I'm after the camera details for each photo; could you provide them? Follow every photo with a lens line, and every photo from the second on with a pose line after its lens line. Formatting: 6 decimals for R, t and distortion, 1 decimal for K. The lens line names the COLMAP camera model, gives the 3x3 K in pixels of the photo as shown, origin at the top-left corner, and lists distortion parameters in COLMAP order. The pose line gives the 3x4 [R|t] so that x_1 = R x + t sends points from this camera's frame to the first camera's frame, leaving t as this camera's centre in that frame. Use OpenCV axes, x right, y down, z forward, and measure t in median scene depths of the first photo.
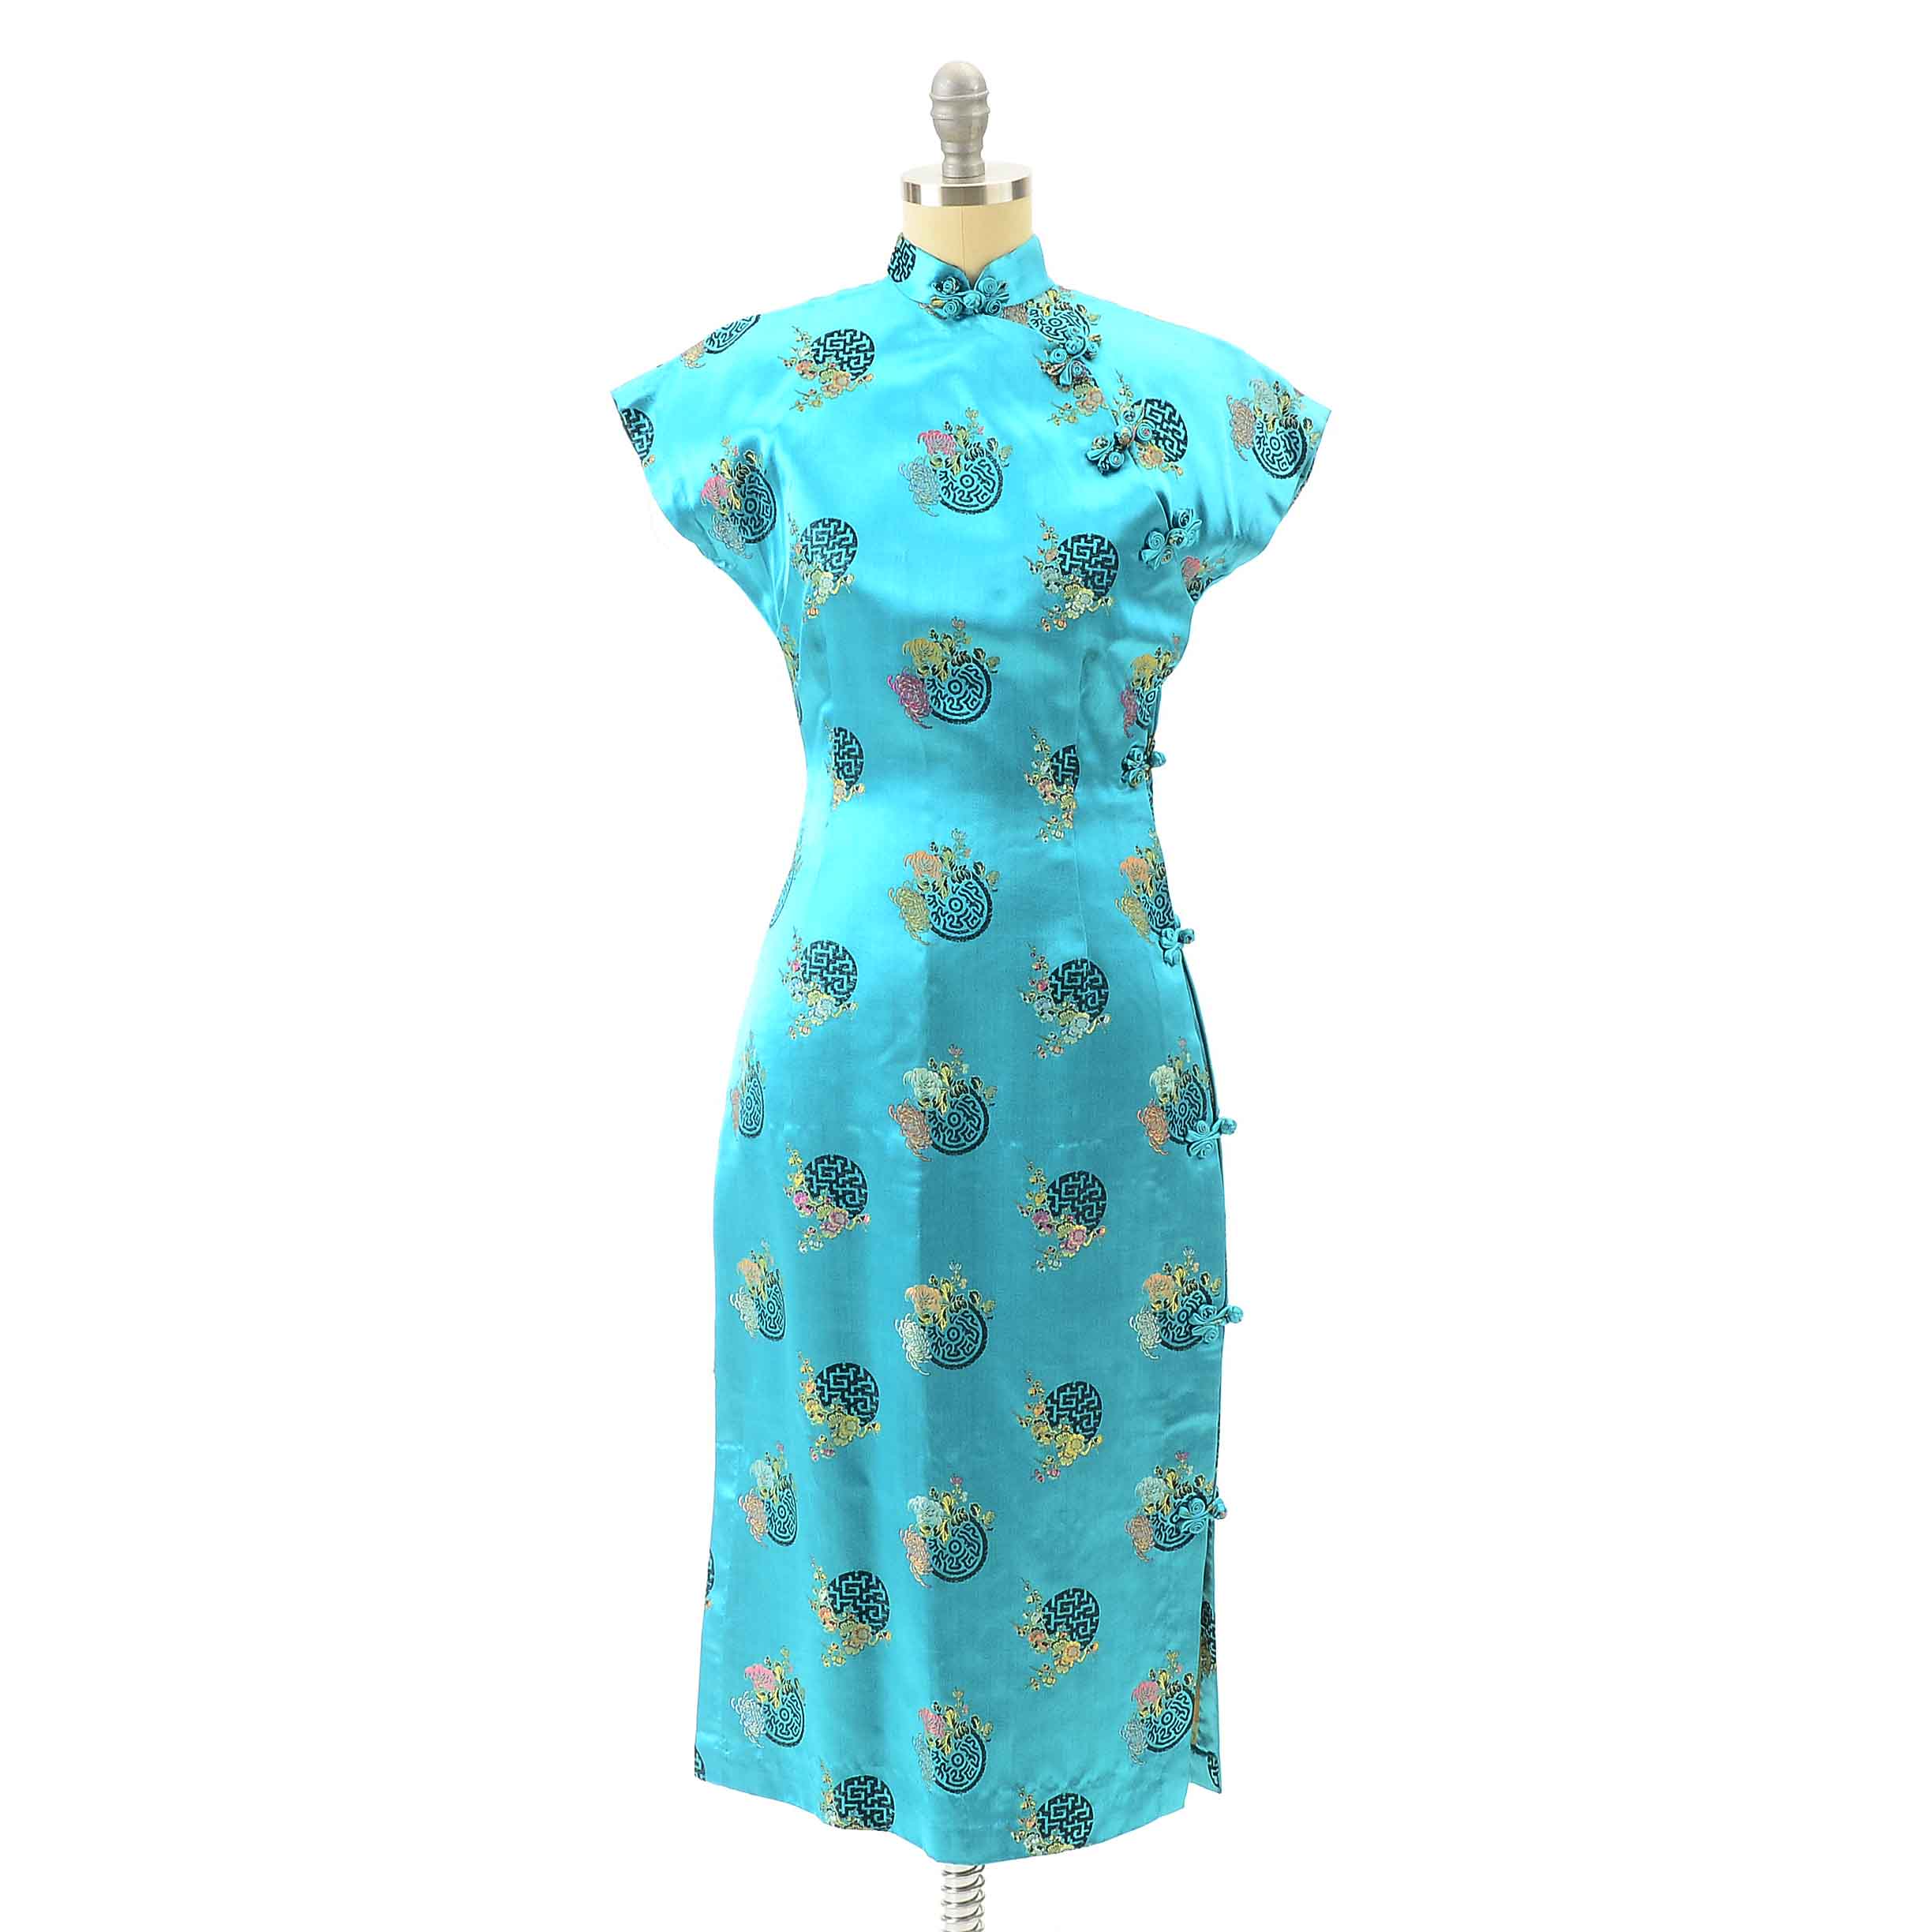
lens RADIAL K [[4633.1, 0, 966.0], [0, 4633.1, 966.0], [0, 0, 1]] dist [-0.031311, 0.752599]
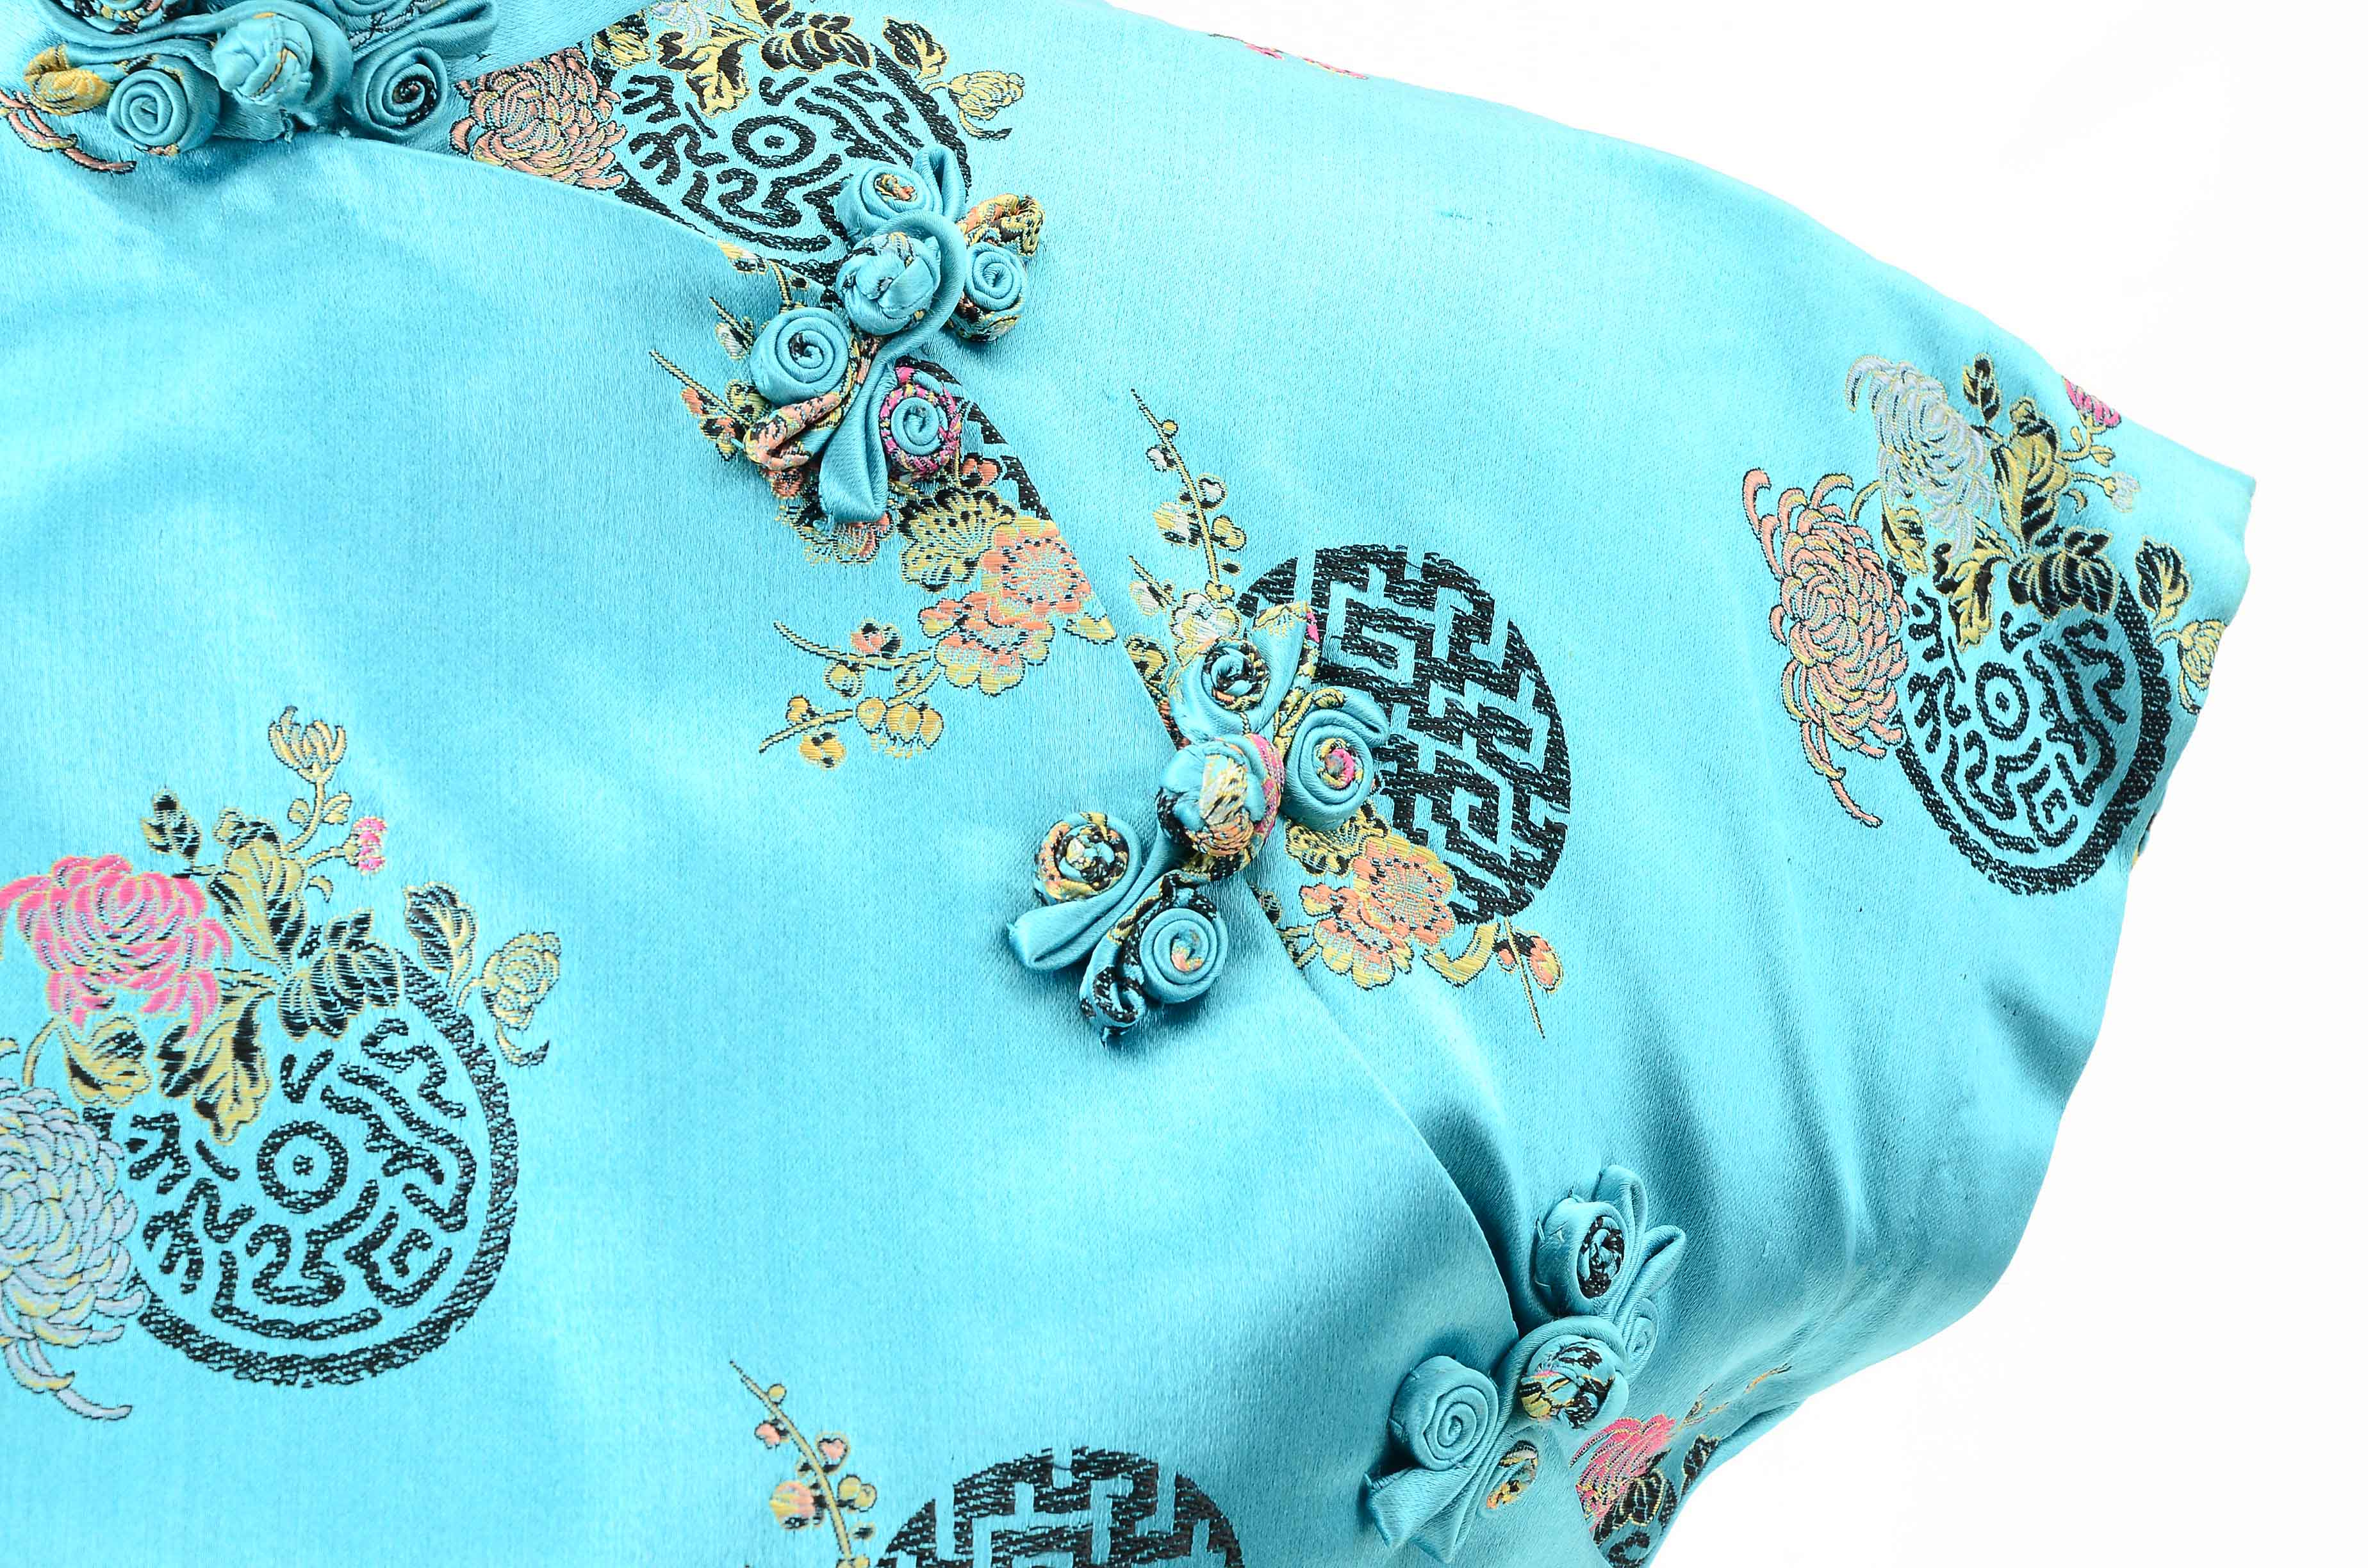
lens RADIAL K [[5263.4, 0, 1184.0], [0, 5263.4, 784.0], [0, 0, 1]] dist [0.072792, 0.048784]
pose [[0.995439, -0.073360, 0.060981, 0.020984], [0.070212, 0.996162, 0.052266, -0.124848], [-0.064581, -0.047746, 0.996770, 0.802527]]
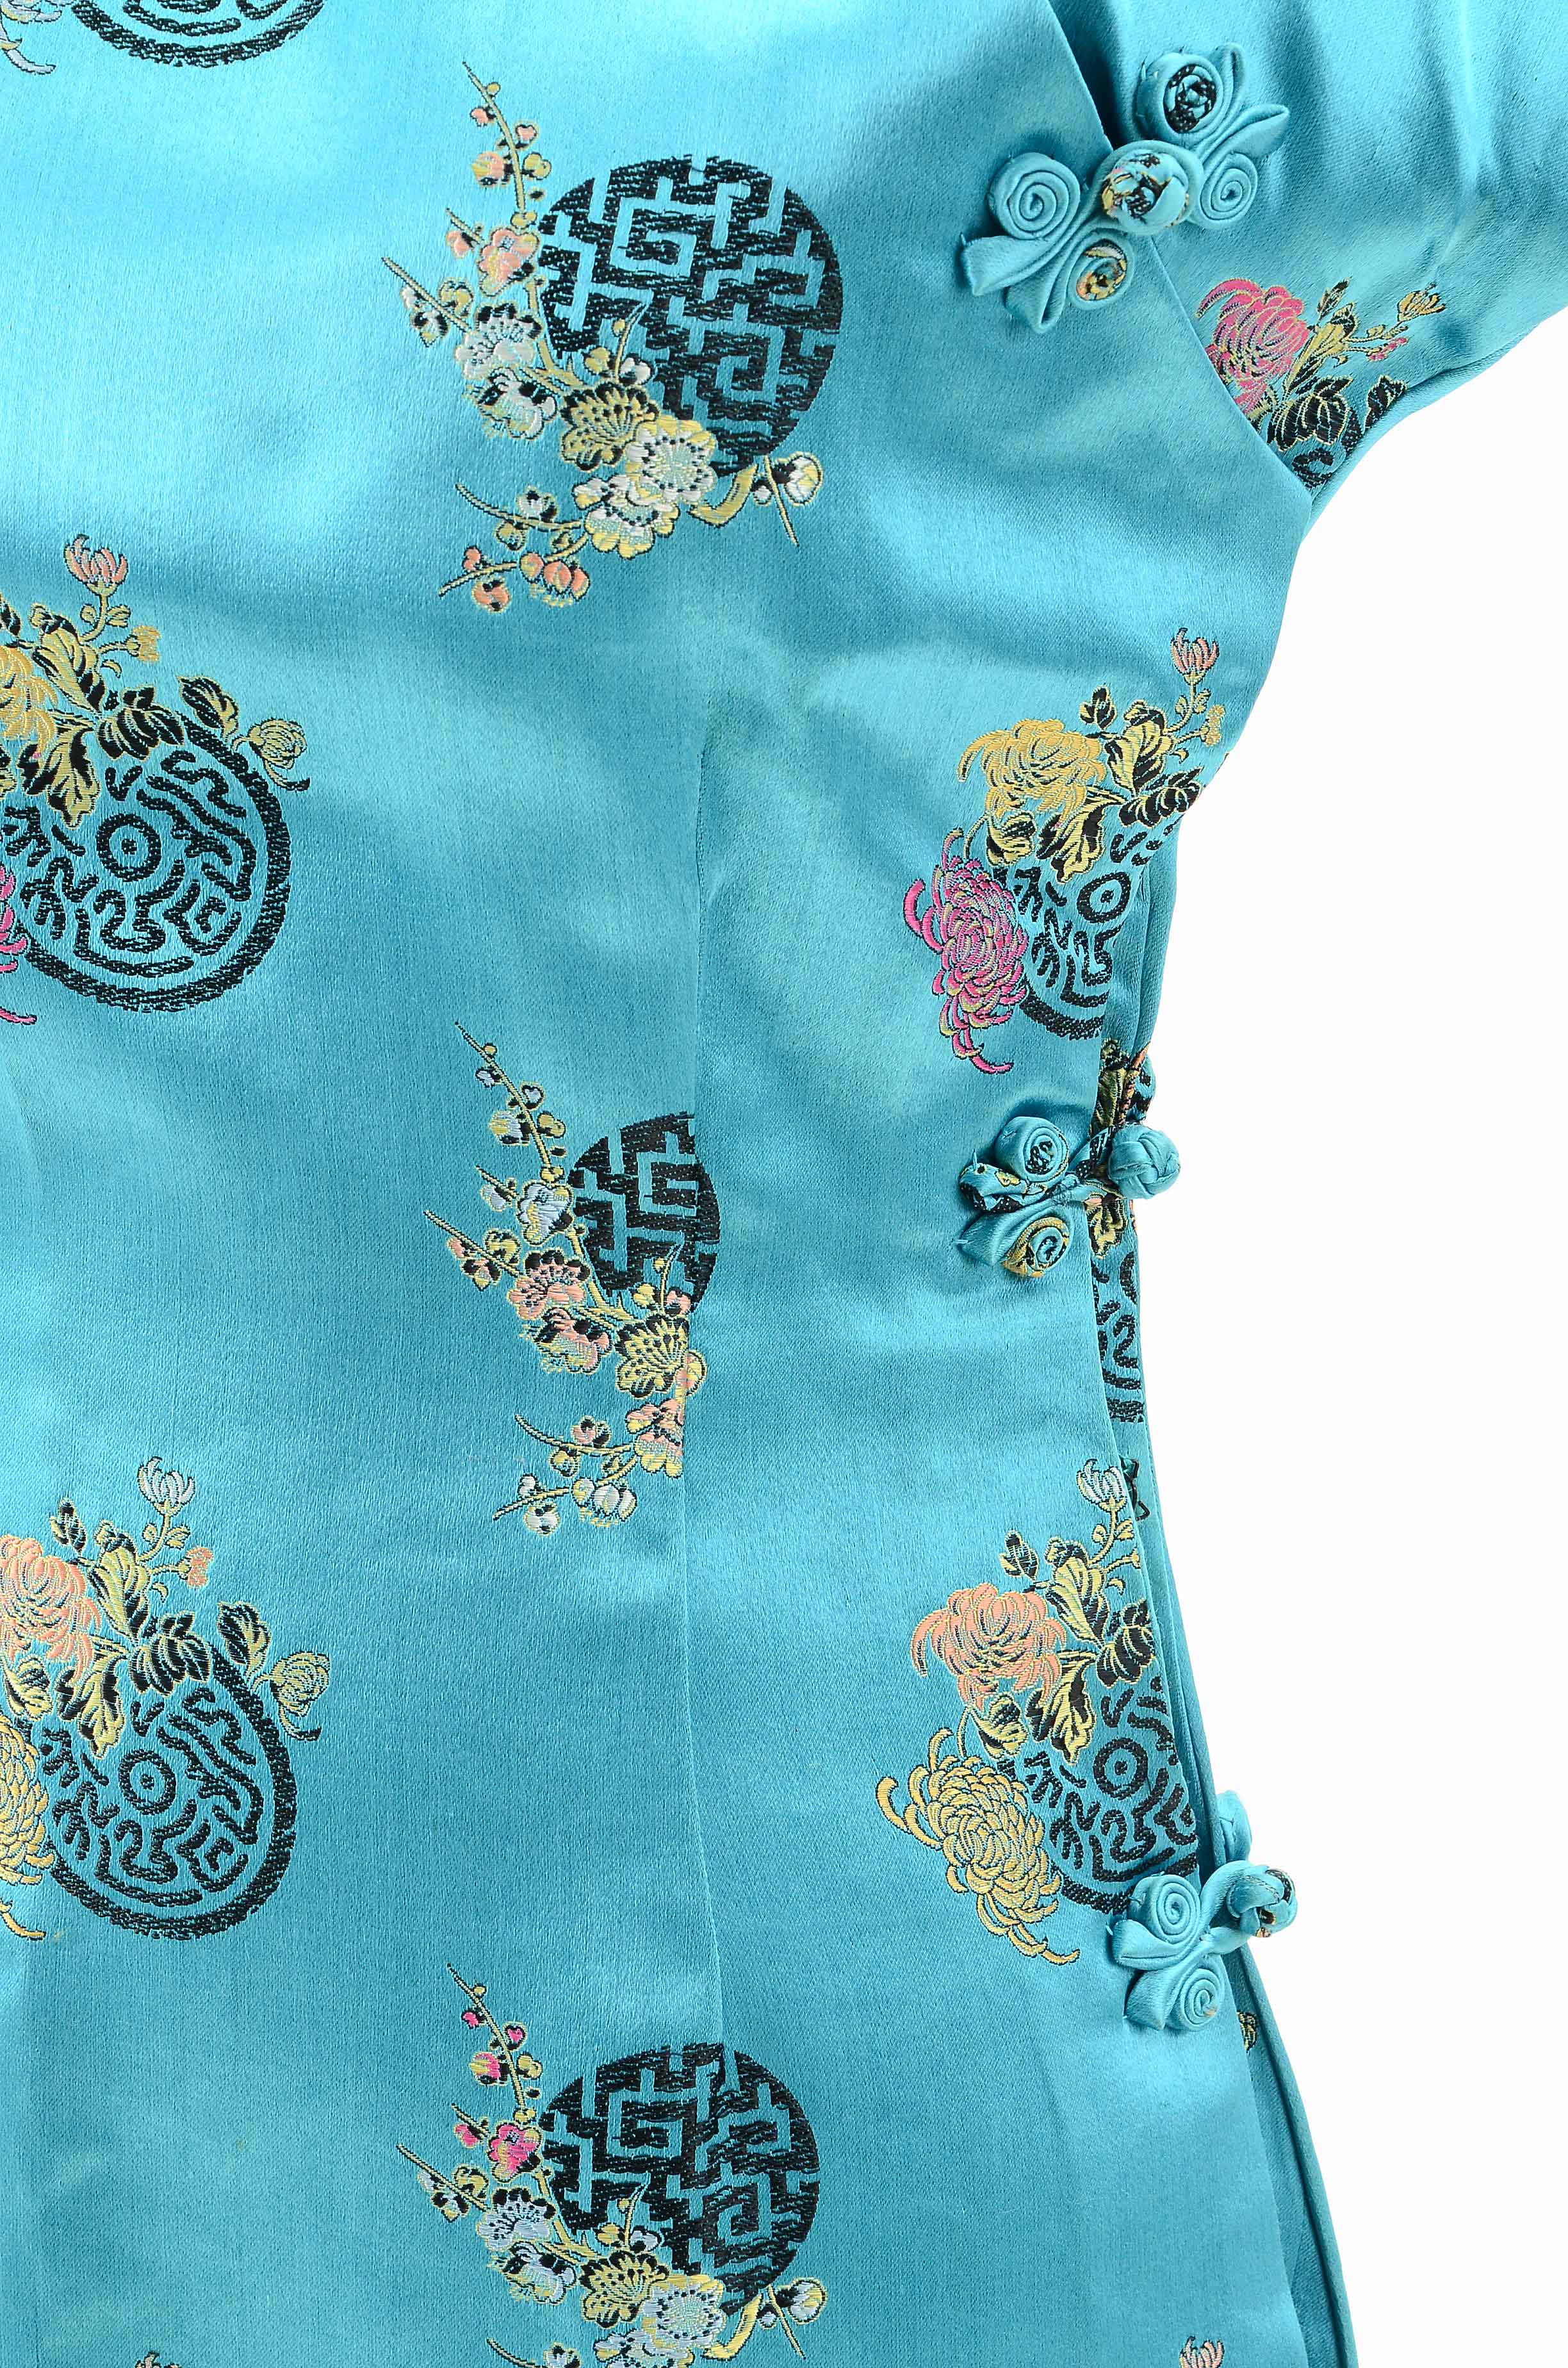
lens RADIAL K [[5263.4, 0, 784.0], [0, 5263.4, 1184.0], [0, 0, 1]] dist [0.072792, 0.048784]
pose [[0.960838, 0.055954, -0.271404, 0.097983], [-0.040401, 0.997223, 0.062561, -0.060584], [0.274151, -0.049146, 0.960430, 0.754156]]
